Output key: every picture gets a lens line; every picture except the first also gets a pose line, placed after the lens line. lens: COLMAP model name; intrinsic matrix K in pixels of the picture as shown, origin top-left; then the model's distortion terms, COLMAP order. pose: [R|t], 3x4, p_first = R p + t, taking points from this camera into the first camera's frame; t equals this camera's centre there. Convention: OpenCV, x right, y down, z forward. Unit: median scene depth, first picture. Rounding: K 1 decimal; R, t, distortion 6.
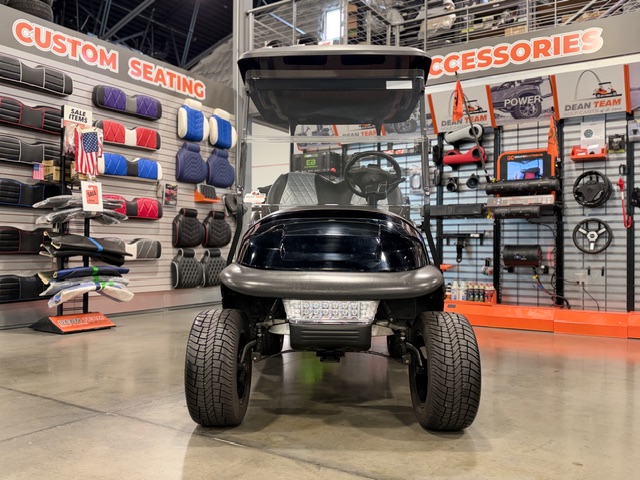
lens RADIAL K [[561.7, 0, 316.7], [0, 561.7, 244.0], [0, 0, 1]] dist [0.040837, -0.087843]
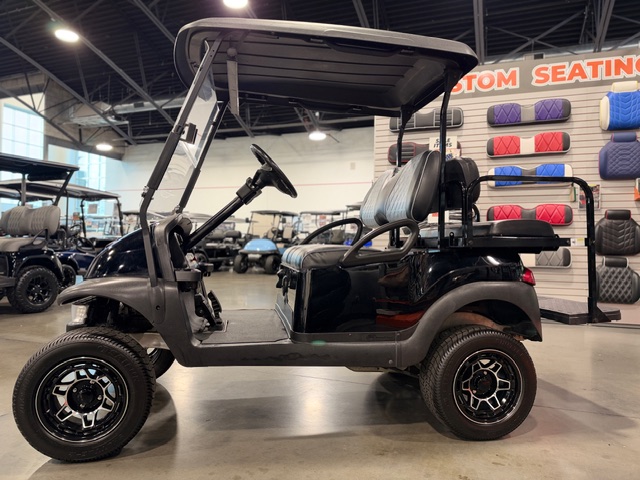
lens RADIAL K [[466.5, 0, 320.7], [0, 466.5, 238.6], [0, 0, 1]] dist [-0.015051, -0.009233]
pose [[0.226134, -0.024857, -0.973779, 1.002044], [0.000979, 0.999680, -0.025291, -0.005557], [0.974096, 0.004765, 0.226086, 1.146779]]
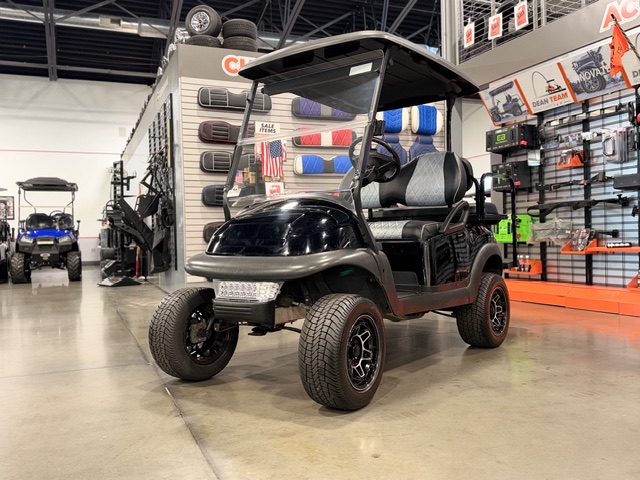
lens RADIAL K [[561.7, 0, 317.7], [0, 561.7, 241.6], [0, 0, 1]] dist [0.040837, -0.087843]
pose [[0.825108, -0.024545, -0.564442, 0.732106], [0.036811, 0.999269, 0.010357, 0.013133], [0.563775, -0.029323, 0.825408, 0.133102]]
